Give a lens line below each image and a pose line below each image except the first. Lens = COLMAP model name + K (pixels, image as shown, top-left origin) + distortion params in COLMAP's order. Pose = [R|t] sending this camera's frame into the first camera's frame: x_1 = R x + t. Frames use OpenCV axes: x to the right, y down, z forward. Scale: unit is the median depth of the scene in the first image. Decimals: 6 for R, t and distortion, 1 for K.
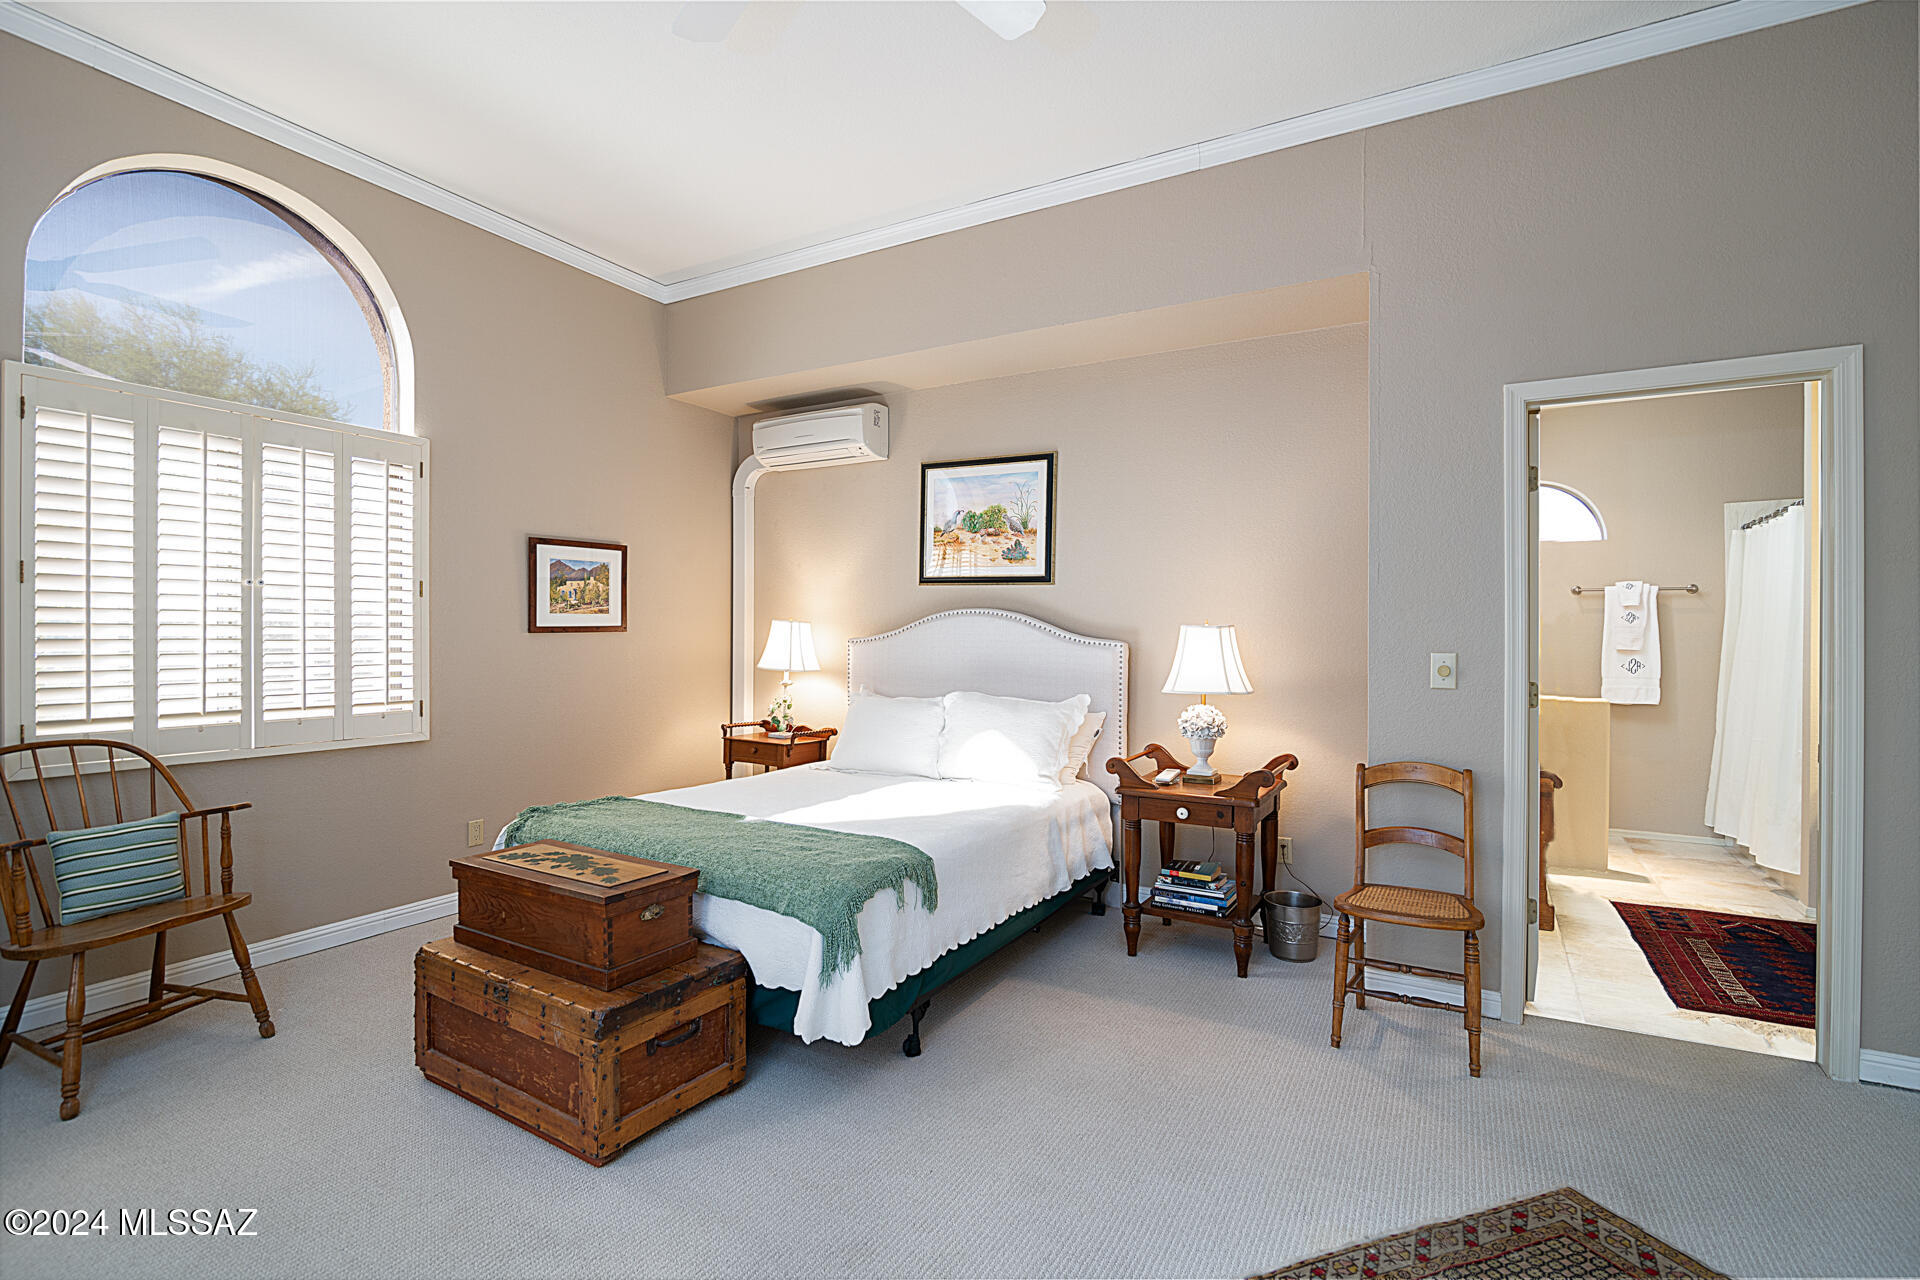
lens RADIAL K [[881.1, 0, 953.1], [0, 881.1, 649.8], [0, 0, 1]] dist [-0.022230, 0.000366]
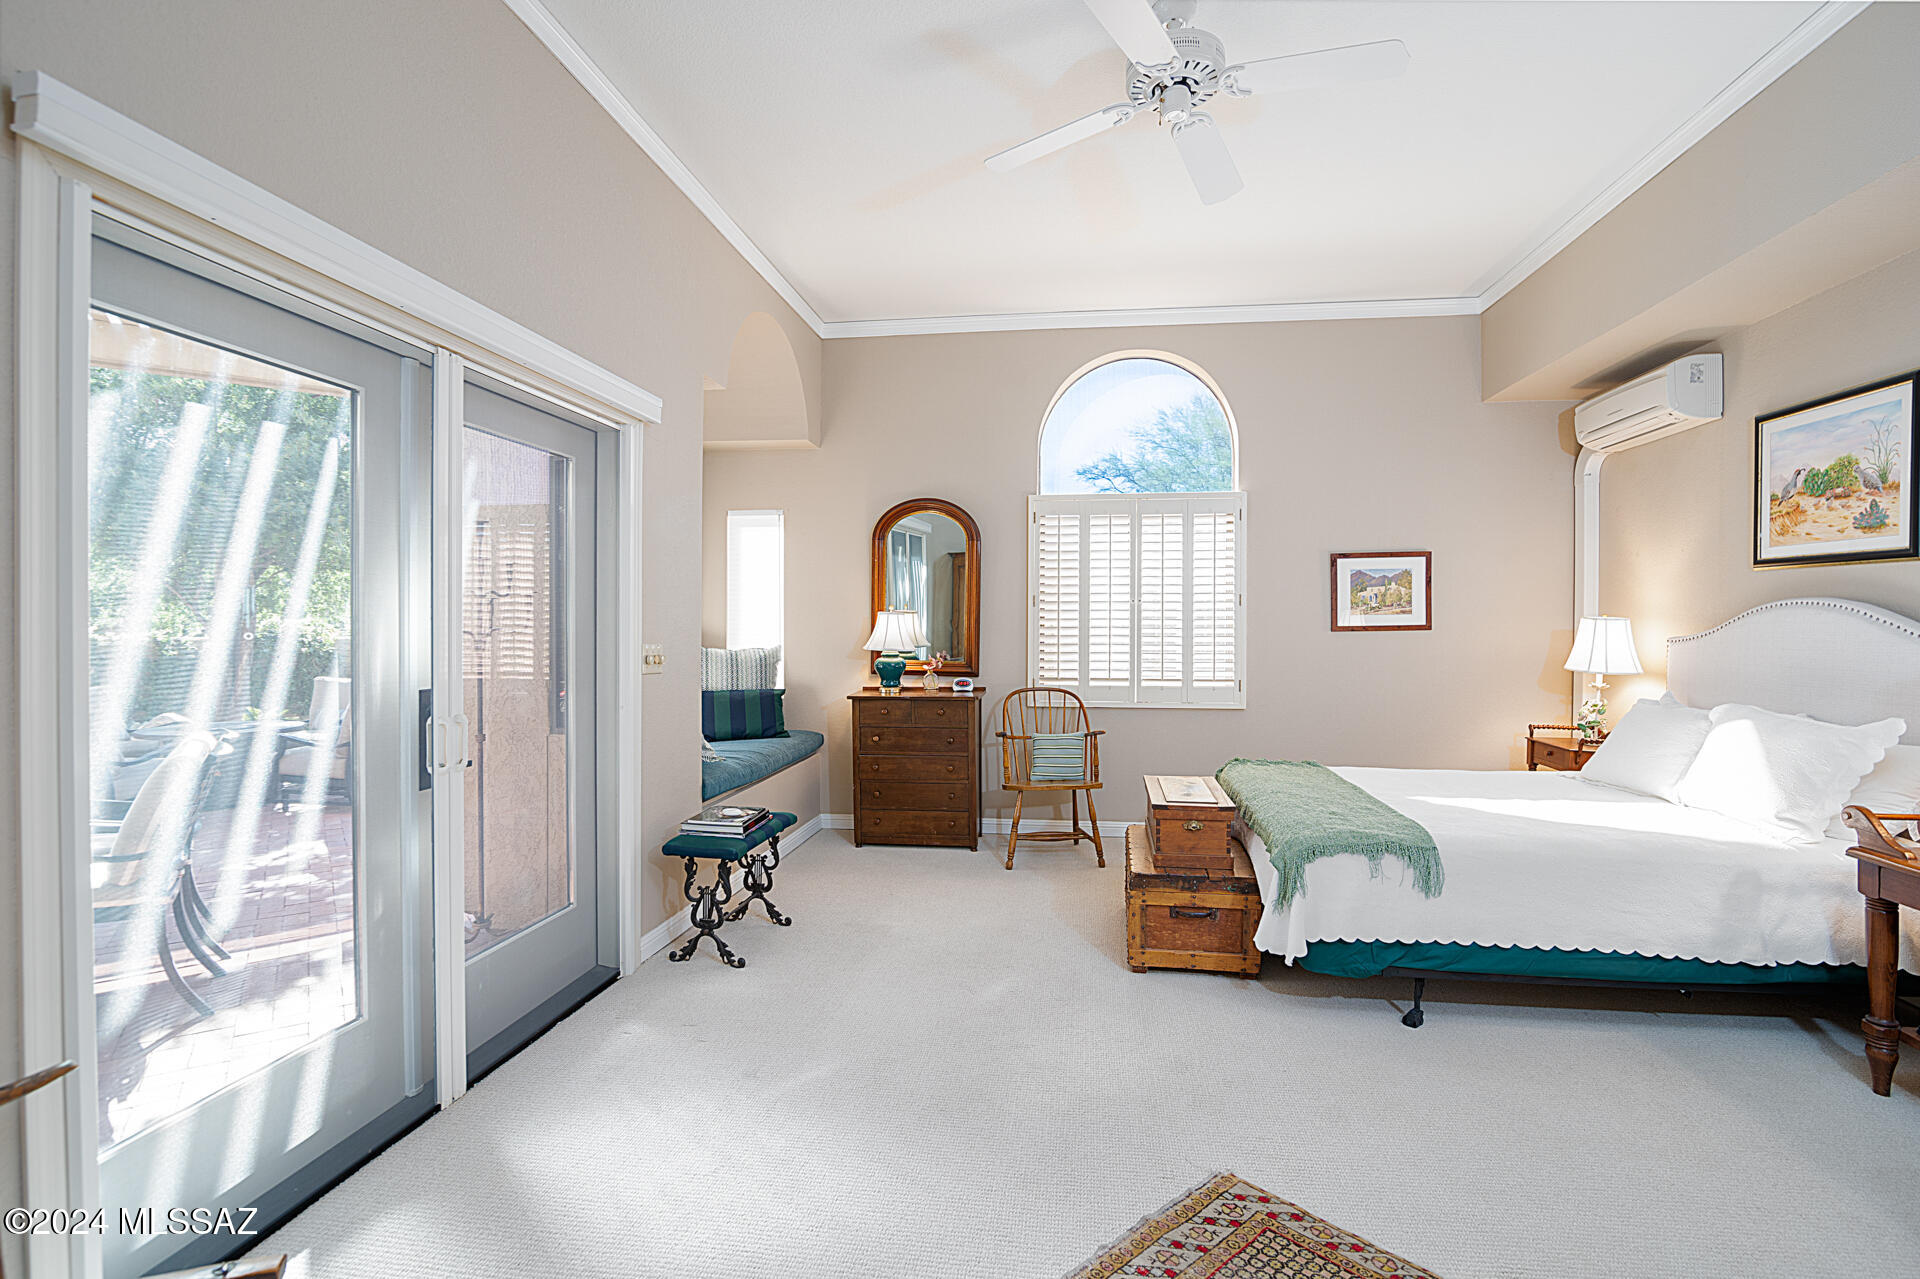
lens RADIAL K [[881.1, 0, 969.0], [0, 881.1, 641.1], [0, 0, 1]] dist [-0.022230, 0.000366]
pose [[0.380471, 0.007756, -0.924760, 0.459835], [-0.015098, 0.999884, 0.002175, -0.000609], [0.924669, 0.013135, 0.380544, 0.057702]]
